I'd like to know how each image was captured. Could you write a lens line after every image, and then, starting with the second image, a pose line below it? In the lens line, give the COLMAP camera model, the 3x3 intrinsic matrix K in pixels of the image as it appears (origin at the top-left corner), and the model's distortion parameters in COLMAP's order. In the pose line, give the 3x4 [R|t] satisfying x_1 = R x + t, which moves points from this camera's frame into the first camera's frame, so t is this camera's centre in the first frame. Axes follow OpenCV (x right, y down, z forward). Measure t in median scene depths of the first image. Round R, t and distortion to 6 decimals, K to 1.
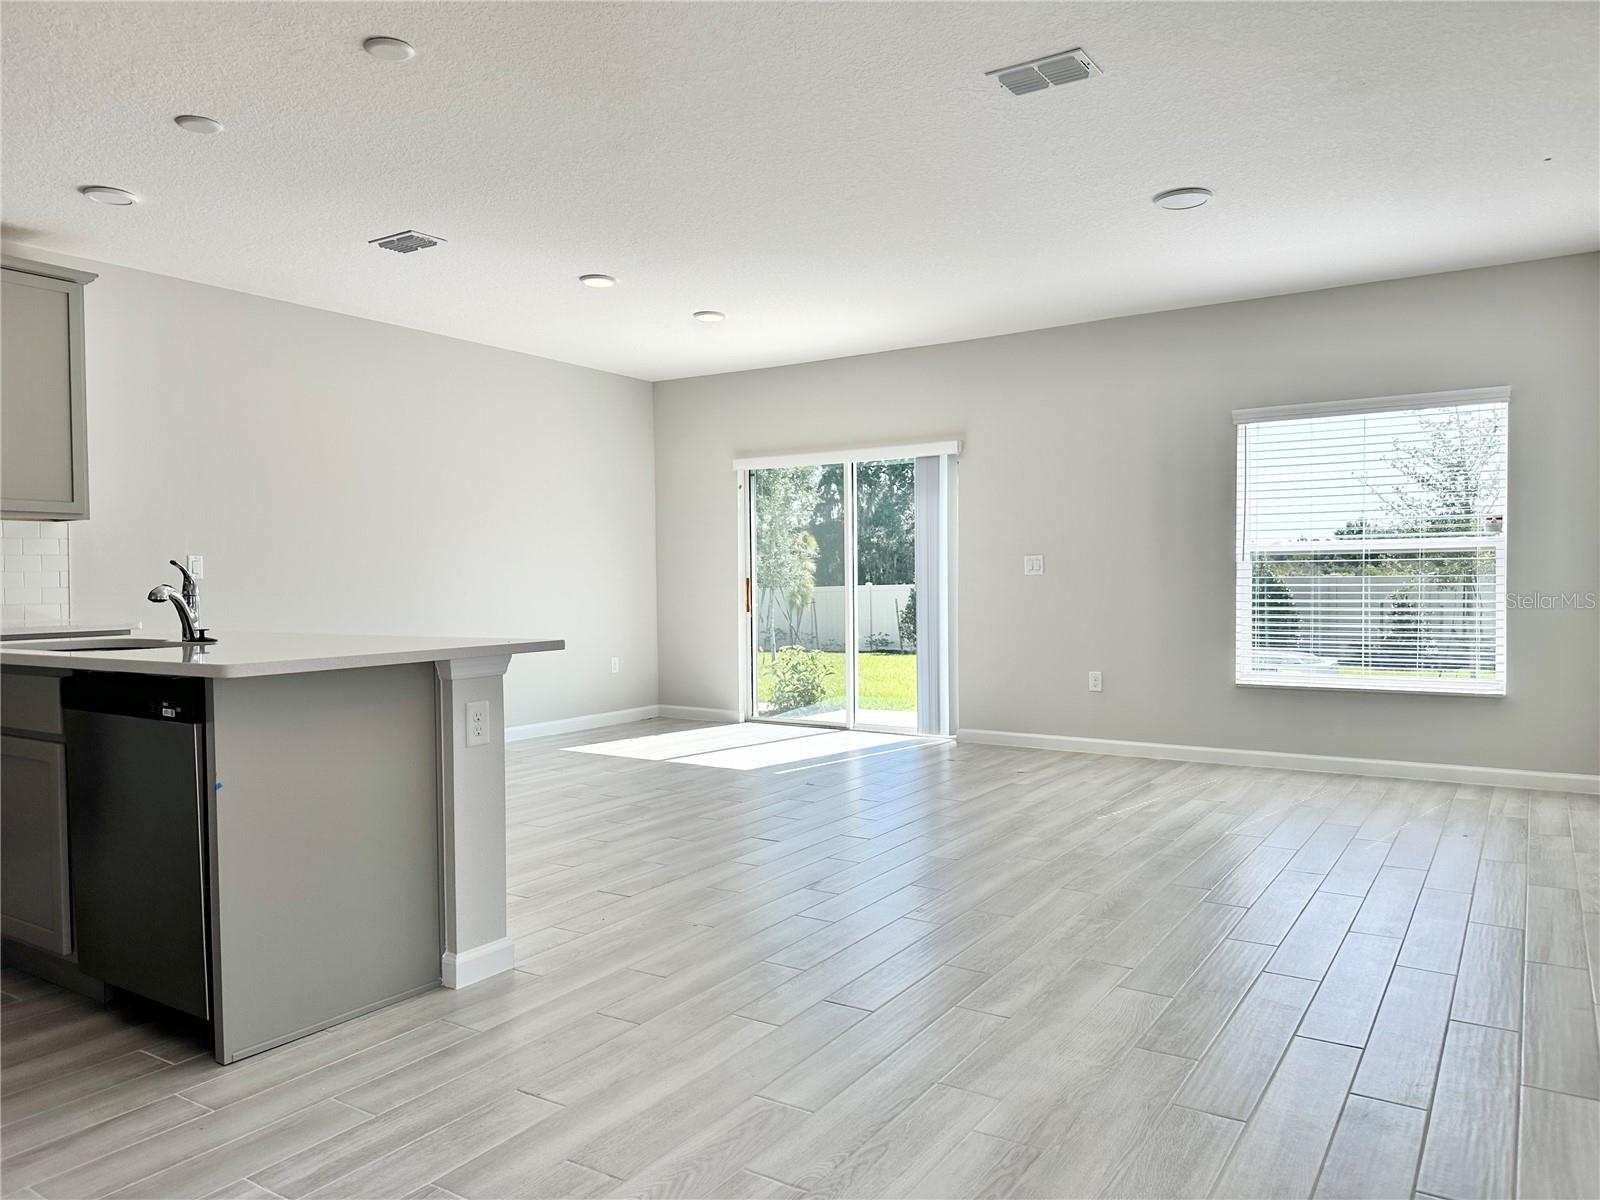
lens RADIAL K [[1127.2, 0, 808.5], [0, 1127.2, 612.4], [0, 0, 1]] dist [0.040716, -0.047210]
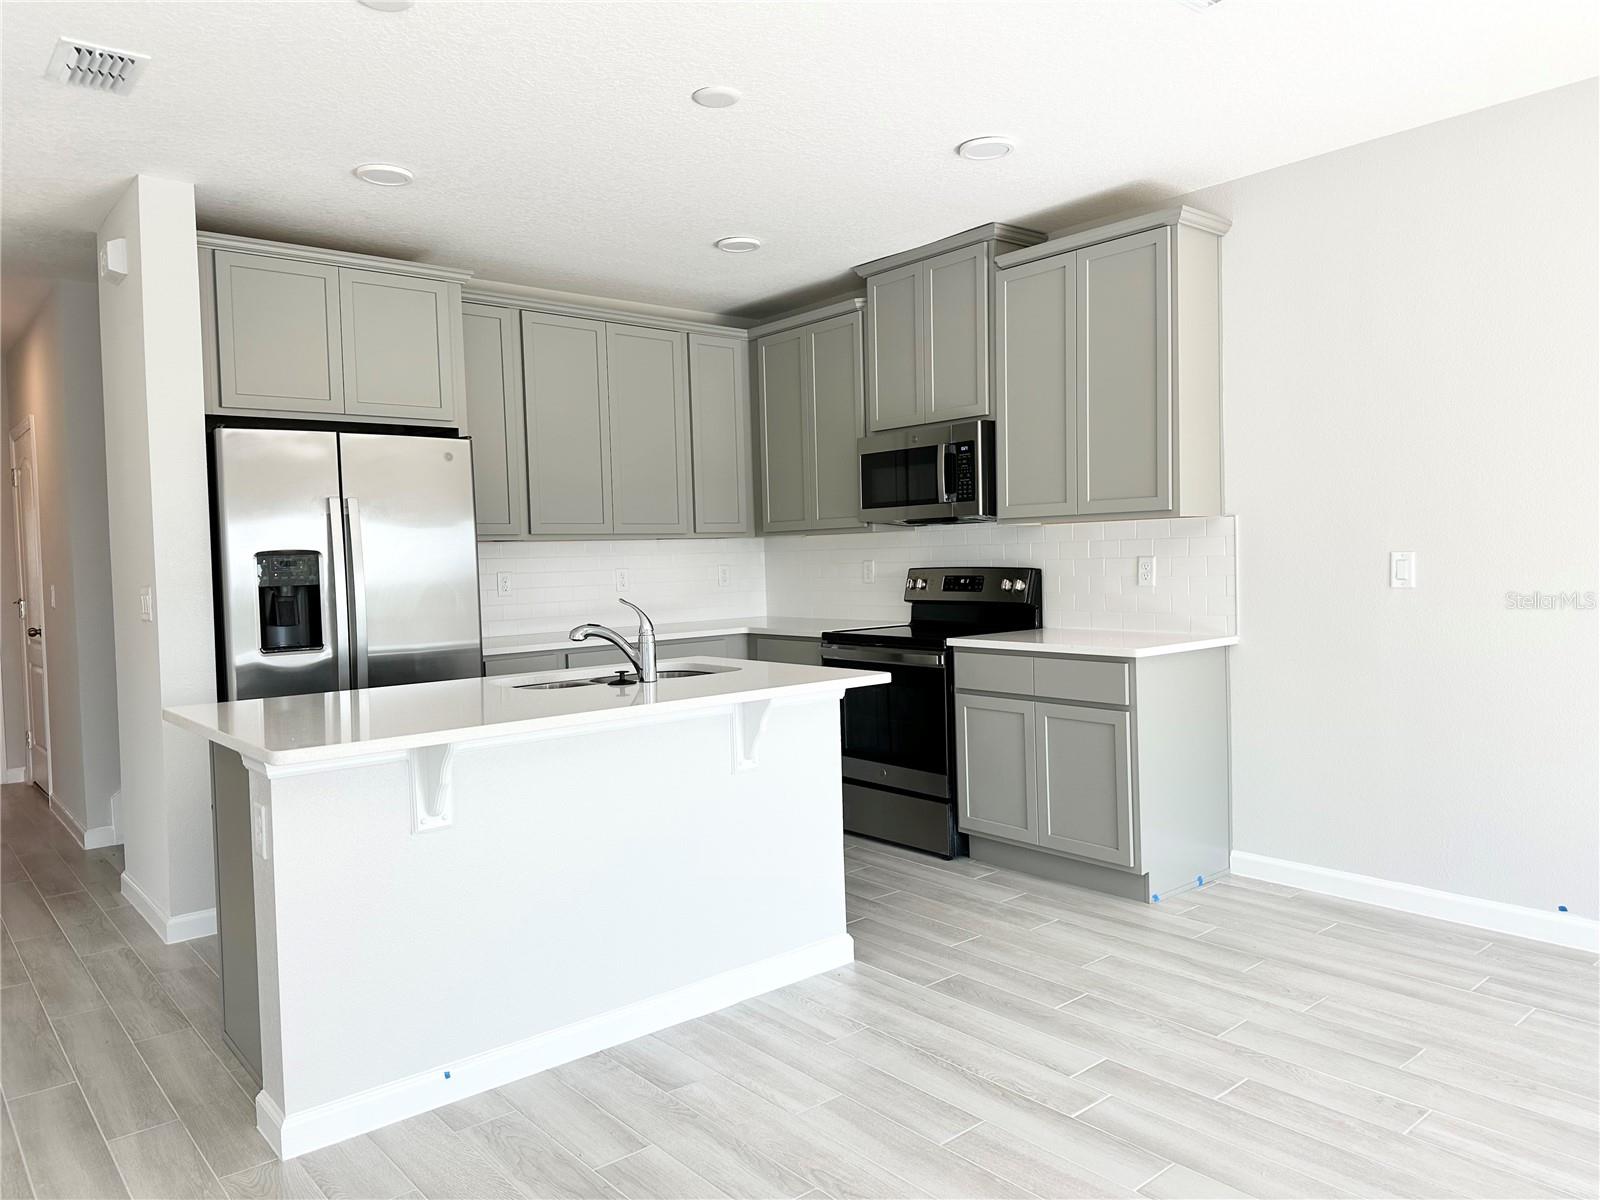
lens RADIAL K [[1127.2, 0, 793.7], [0, 1127.2, 589.8], [0, 0, 1]] dist [0.040716, -0.047210]
pose [[-0.304596, 0.049166, -0.951212, 0.317182], [0.001824, 0.998695, 0.051036, -0.102040], [0.952480, 0.013810, -0.304289, 1.426413]]
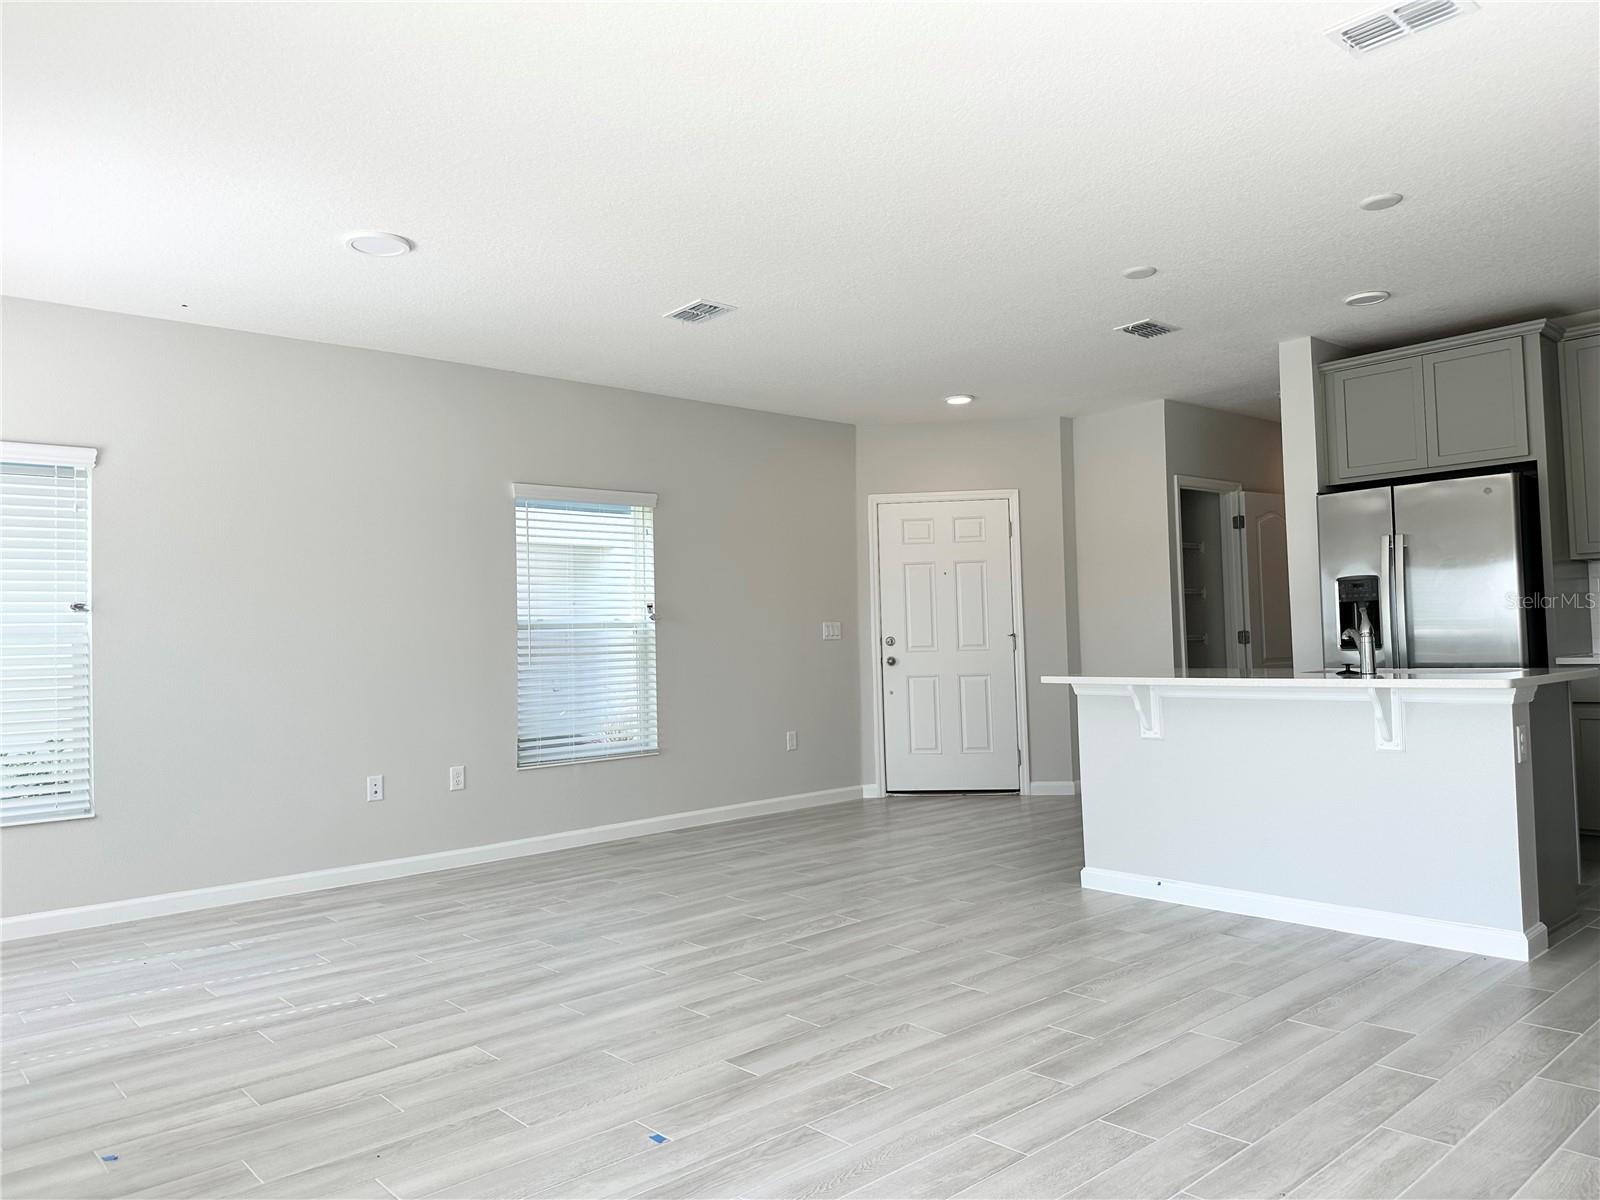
lens RADIAL K [[1127.2, 0, 796.0], [0, 1127.2, 600.0], [0, 0, 1]] dist [0.040716, -0.047210]
pose [[-0.958723, 0.049433, 0.280011, -0.307208], [0.048325, 0.998773, -0.010864, -0.071274], [-0.280205, 0.003115, -0.959935, 2.358881]]
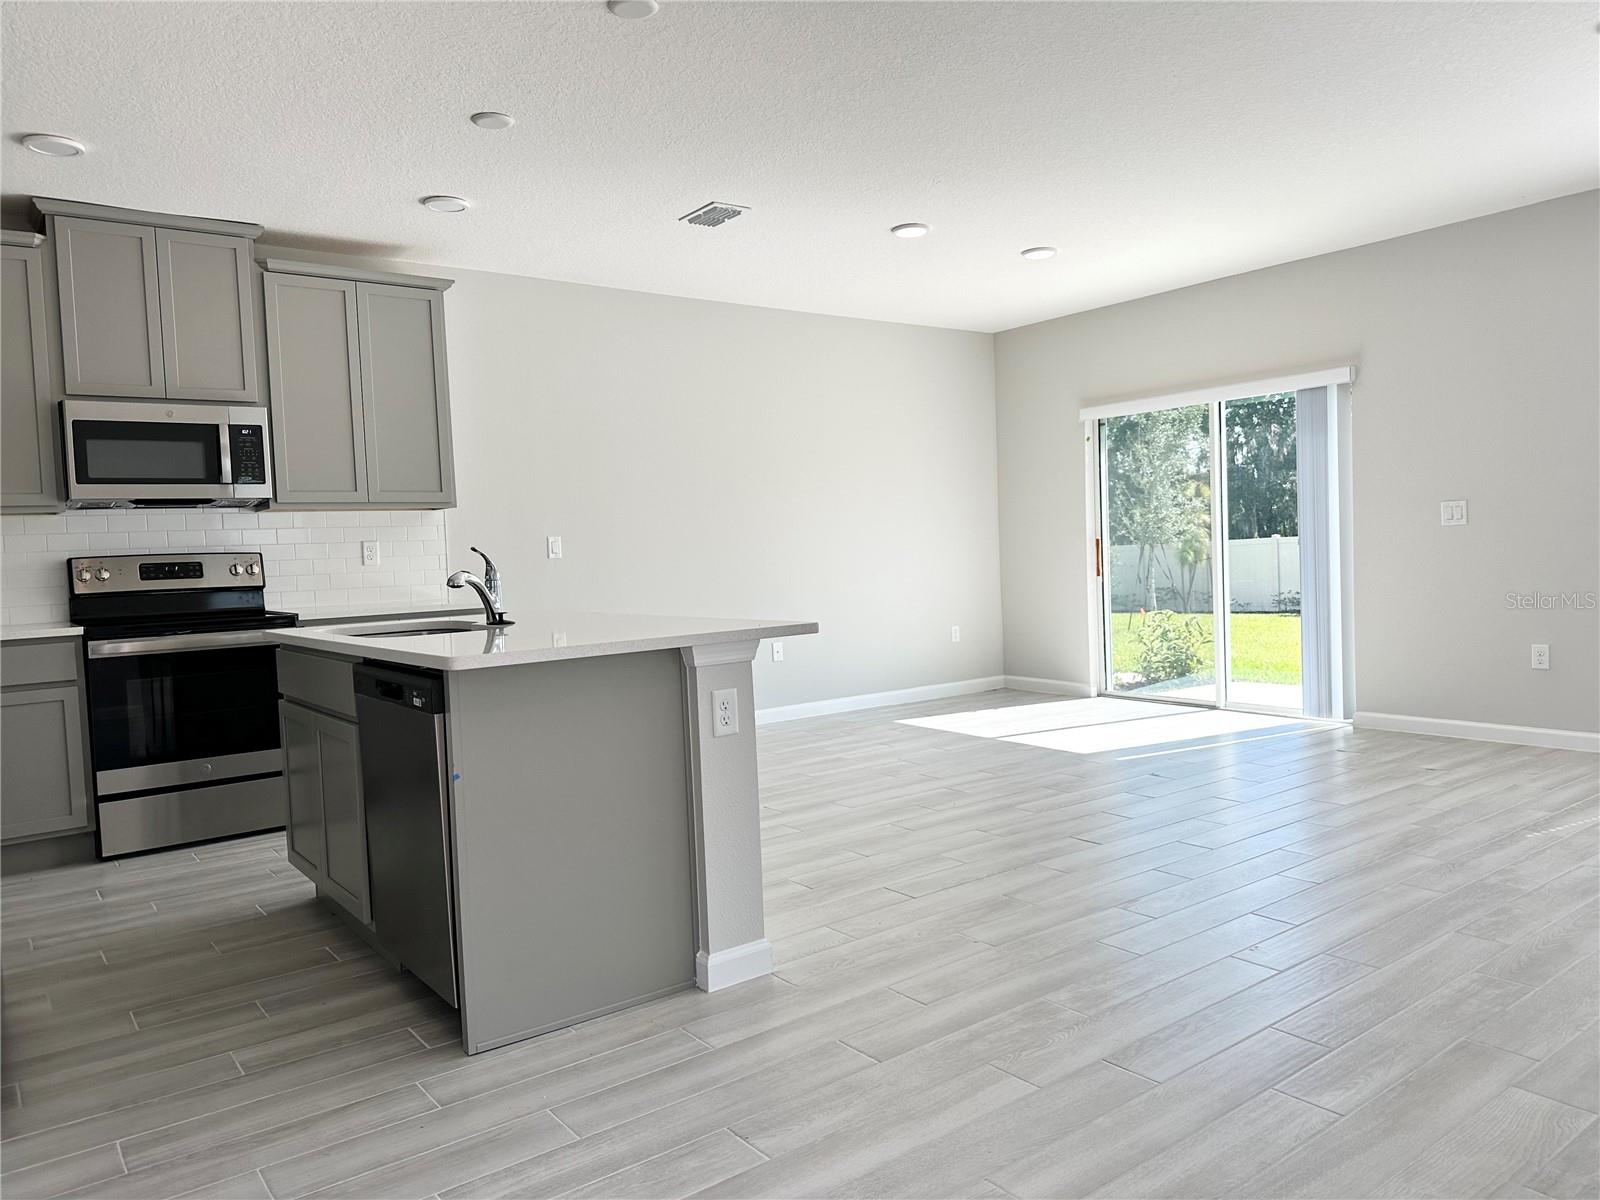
lens RADIAL K [[1127.2, 0, 810.1], [0, 1127.2, 599.2], [0, 0, 1]] dist [0.040716, -0.047210]
pose [[0.939791, -0.011085, -0.341569, 0.084267], [0.019592, 0.999578, 0.021467, -0.013707], [0.341187, -0.026867, 0.939611, 0.128592]]
